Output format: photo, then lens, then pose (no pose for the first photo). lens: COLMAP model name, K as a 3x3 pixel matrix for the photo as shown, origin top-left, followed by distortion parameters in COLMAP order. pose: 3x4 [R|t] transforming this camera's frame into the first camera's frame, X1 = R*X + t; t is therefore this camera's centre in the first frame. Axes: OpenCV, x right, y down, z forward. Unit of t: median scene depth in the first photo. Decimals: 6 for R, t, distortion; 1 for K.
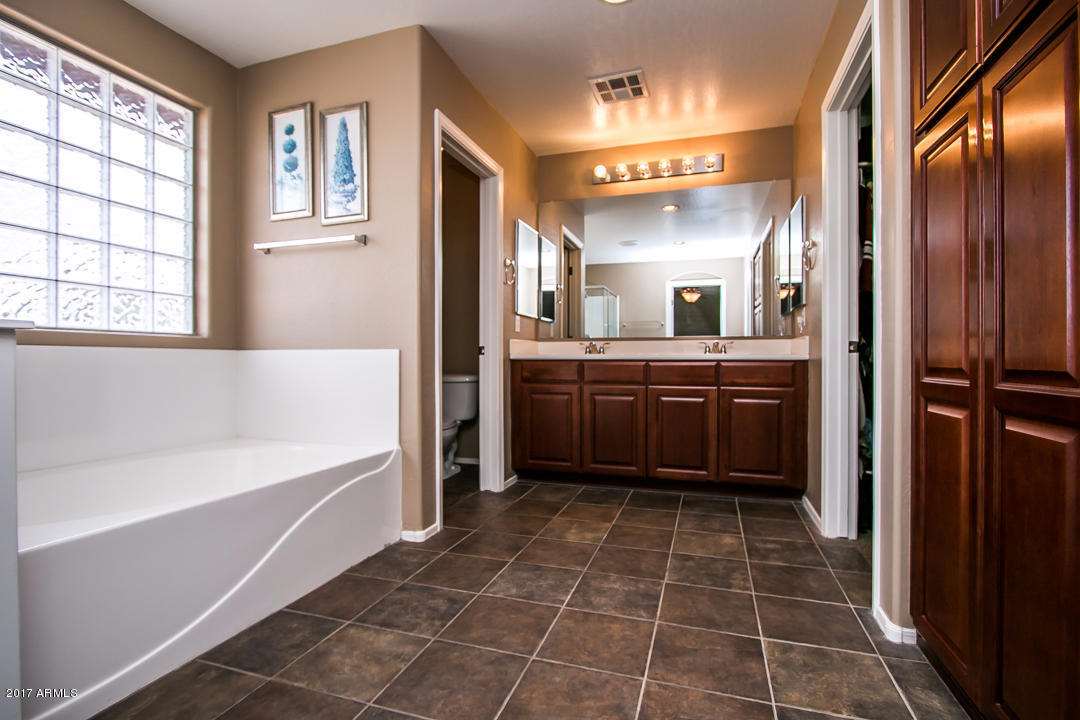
lens RADIAL K [[517.8, 0, 536.0], [0, 517.8, 357.2], [0, 0, 1]] dist [-0.002656, 0.003177]
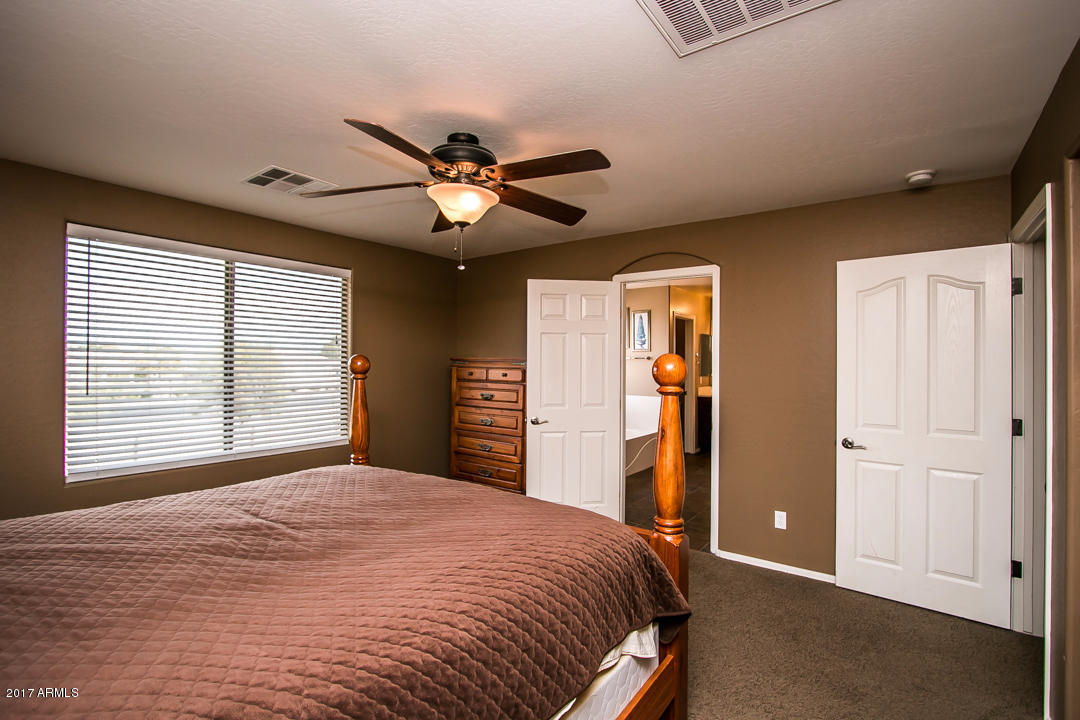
lens RADIAL K [[517.8, 0, 536.8], [0, 517.8, 362.0], [0, 0, 1]] dist [-0.002656, 0.003177]
pose [[0.947720, 0.009554, -0.318959, 0.004138], [-0.010655, 0.999942, -0.001707, -0.187455], [0.318925, 0.005016, 0.947767, -1.963024]]
